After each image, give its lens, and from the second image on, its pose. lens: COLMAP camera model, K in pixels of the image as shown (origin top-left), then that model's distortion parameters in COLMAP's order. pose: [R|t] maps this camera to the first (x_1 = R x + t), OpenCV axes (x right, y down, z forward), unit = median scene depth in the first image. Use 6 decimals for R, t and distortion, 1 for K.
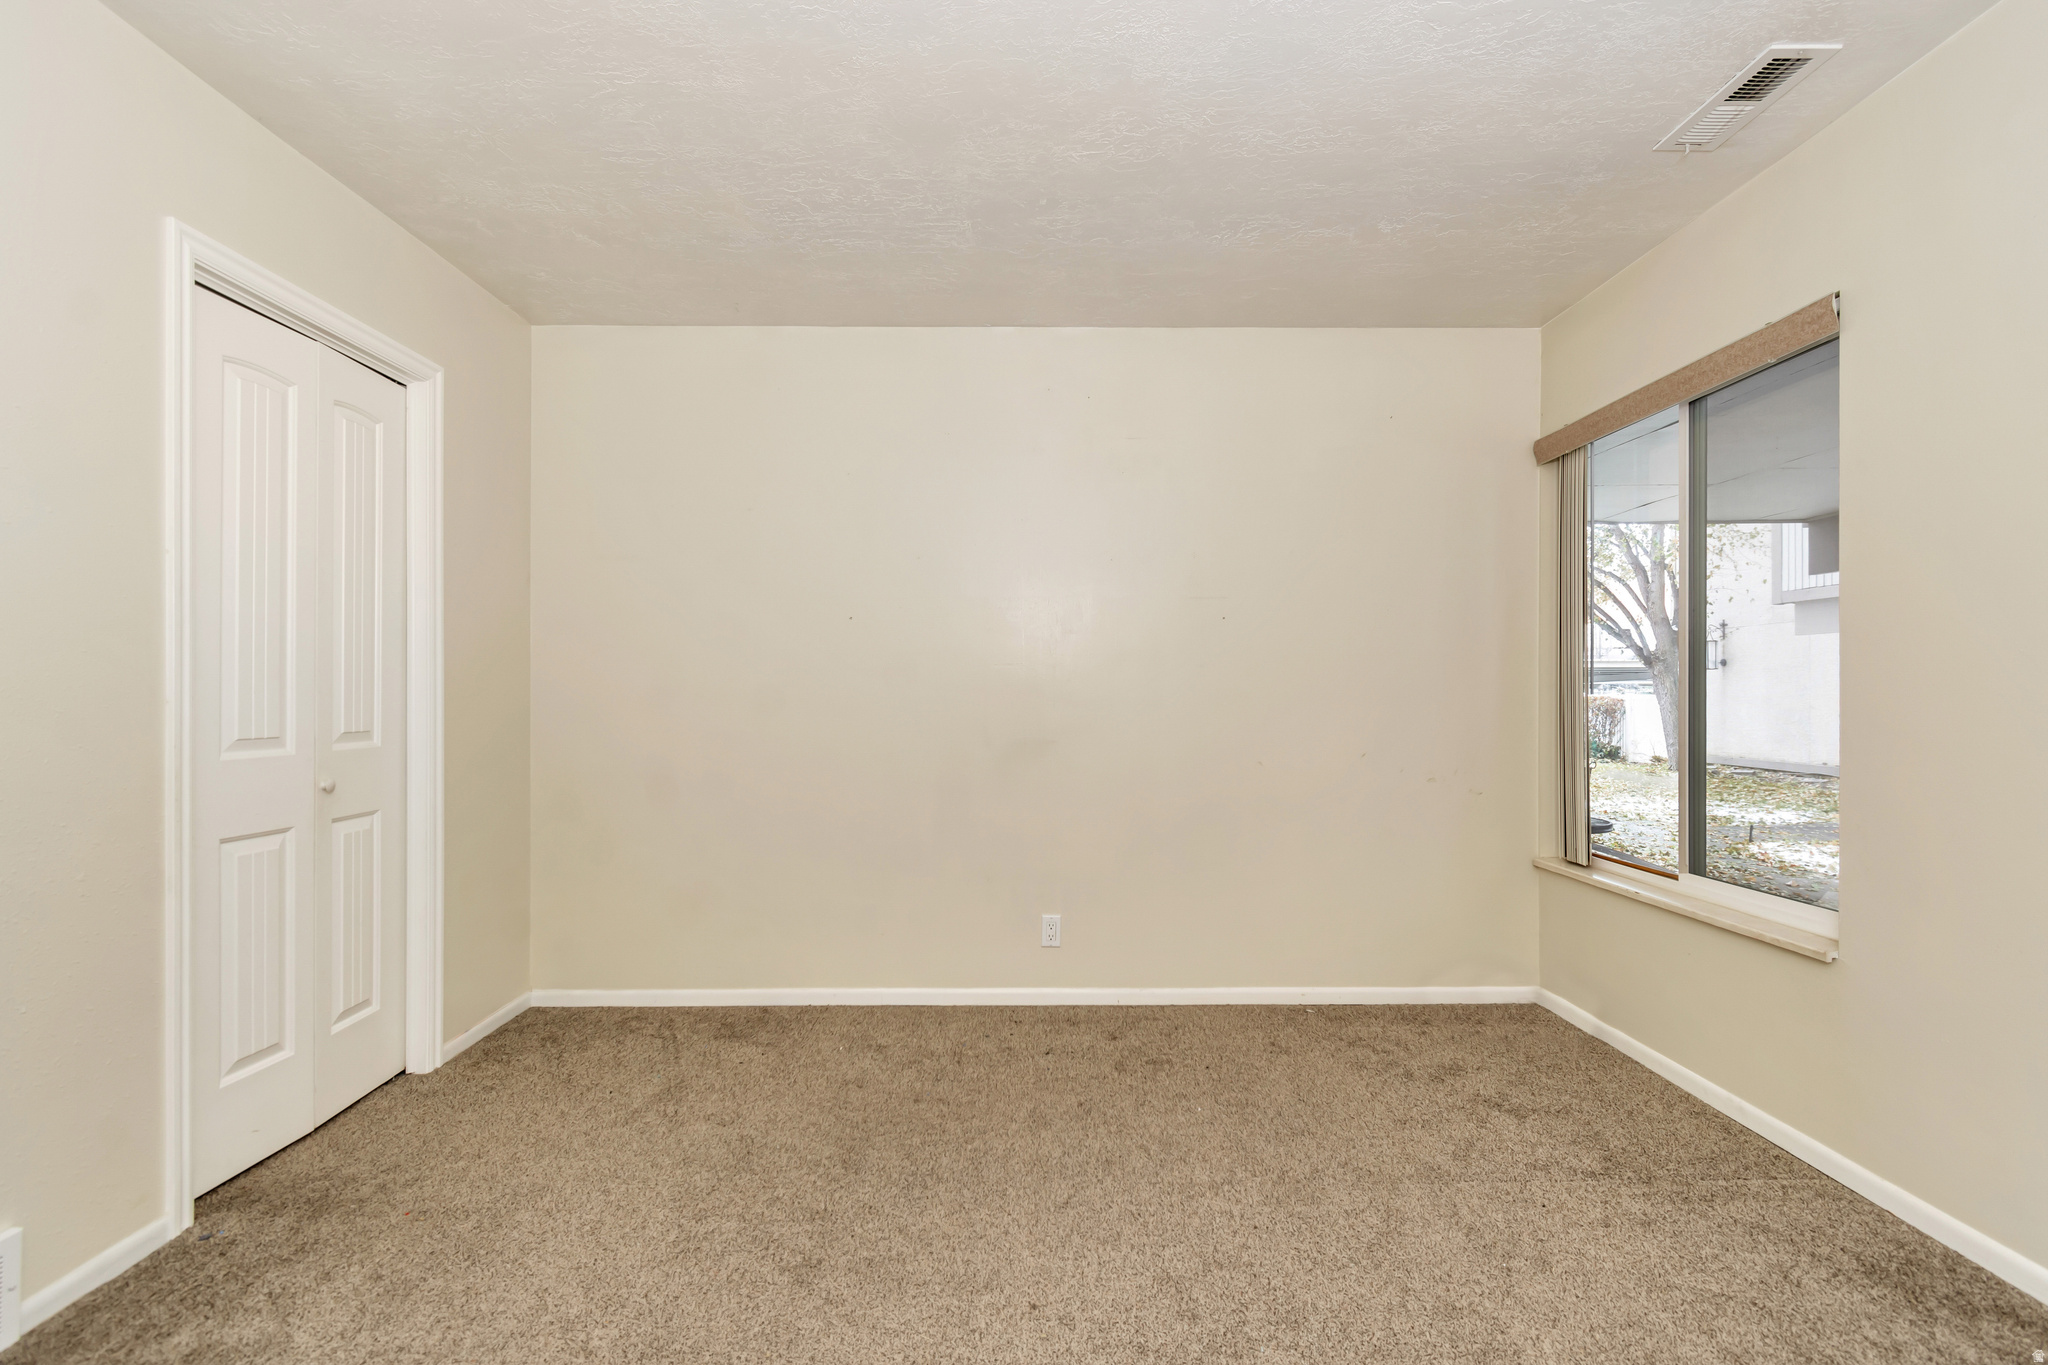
lens RADIAL K [[914.3, 0, 1026.0], [0, 914.3, 689.2], [0, 0, 1]] dist [0.001620, -0.001312]
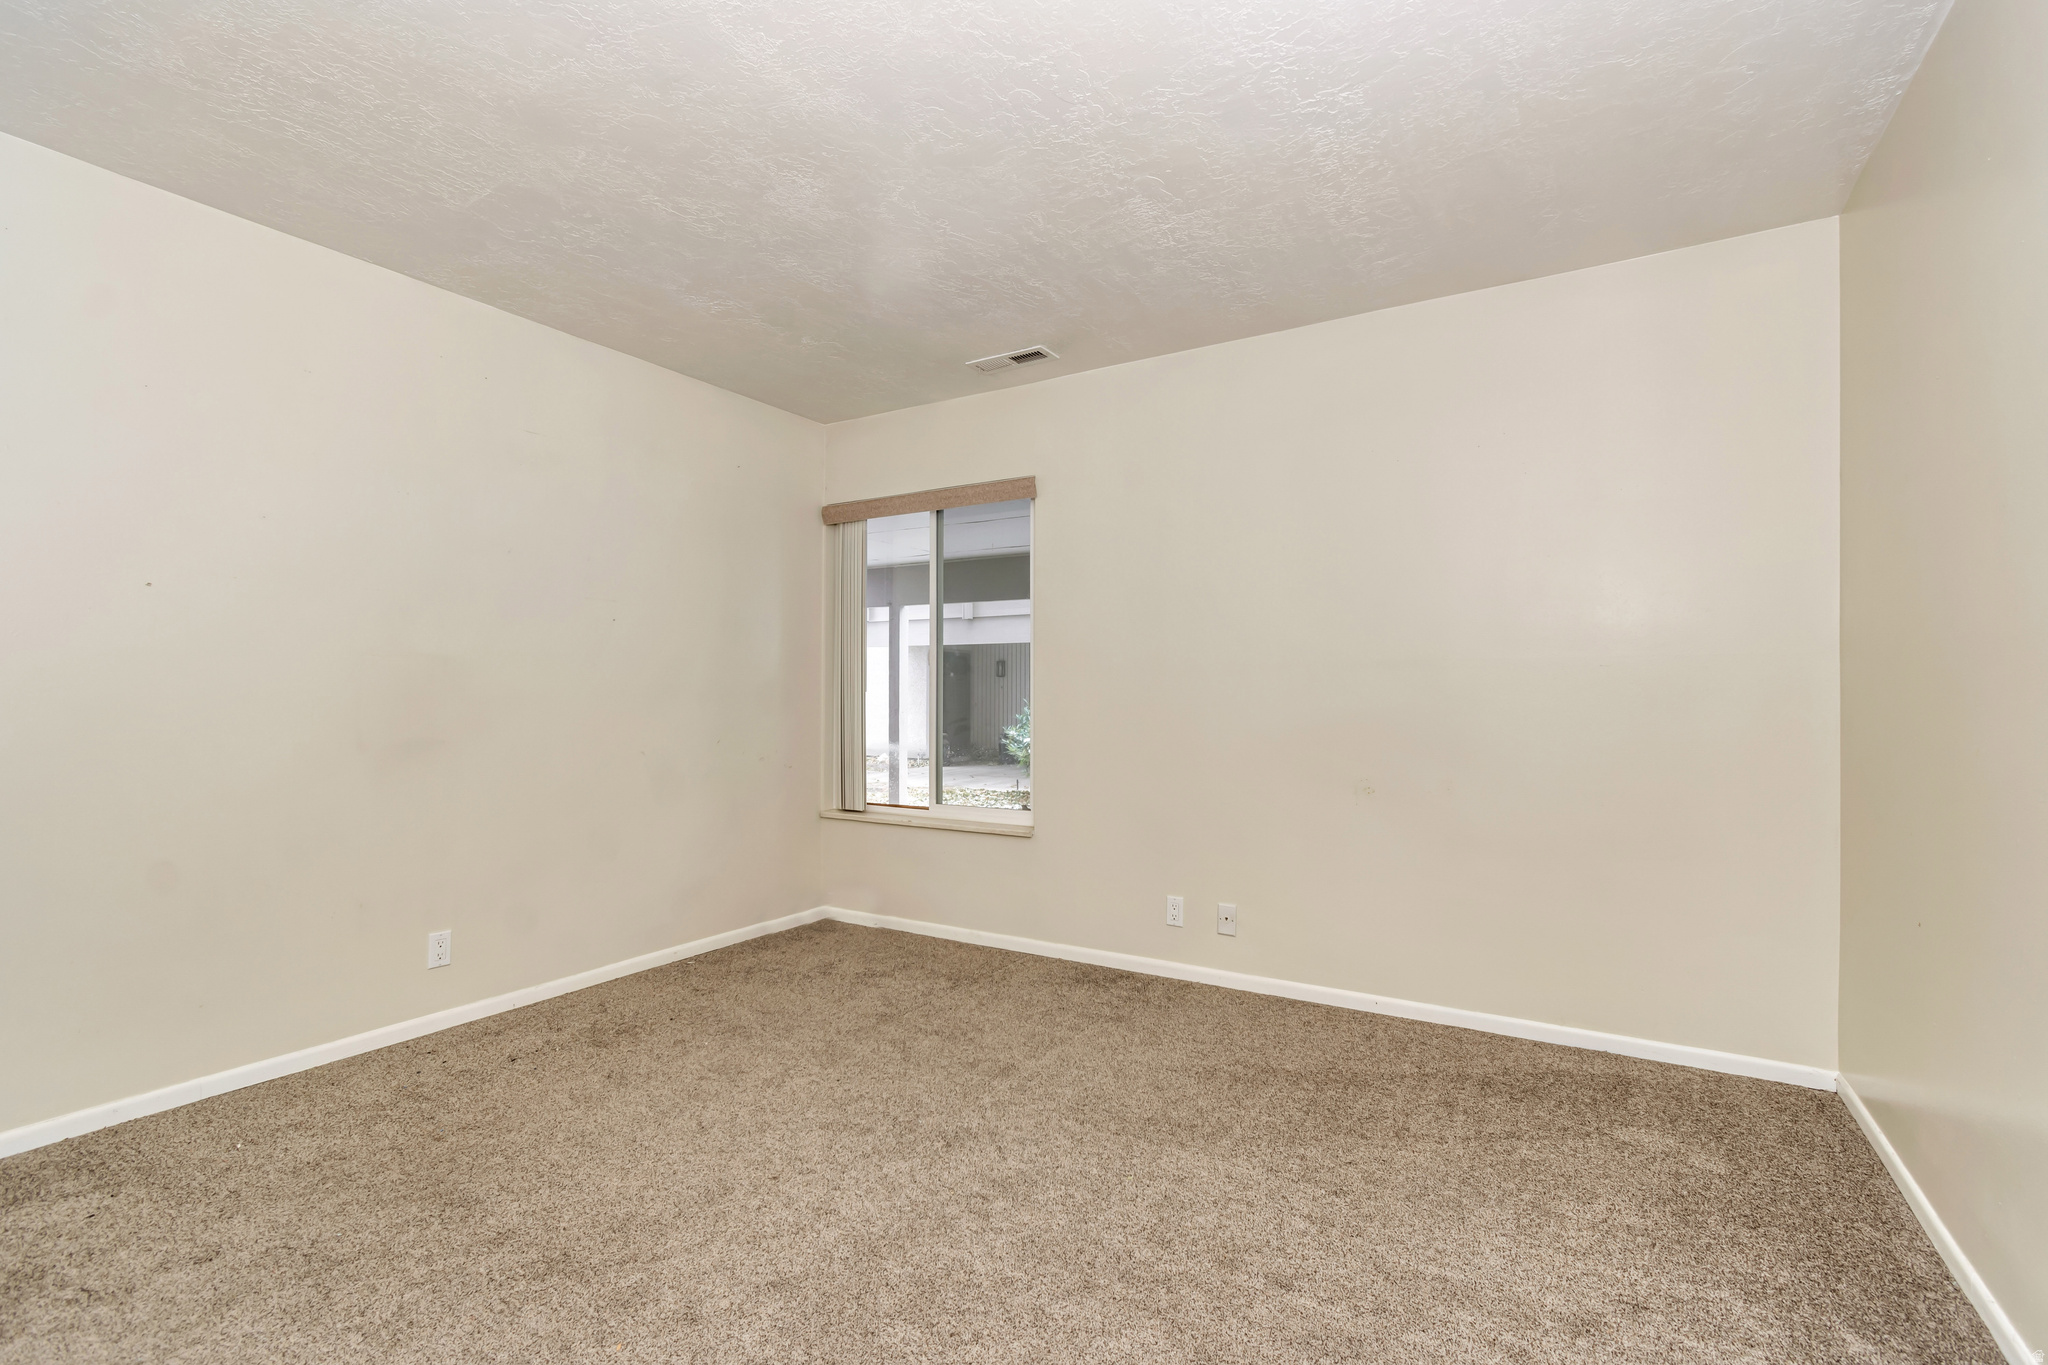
lens RADIAL K [[914.3, 0, 1024.7], [0, 914.3, 687.8], [0, 0, 1]] dist [0.001620, -0.001312]
pose [[0.529813, 0.005514, 0.848097, -0.538663], [-0.009780, 0.999952, -0.000392, -0.003788], [-0.848058, -0.008087, 0.529841, 0.024554]]
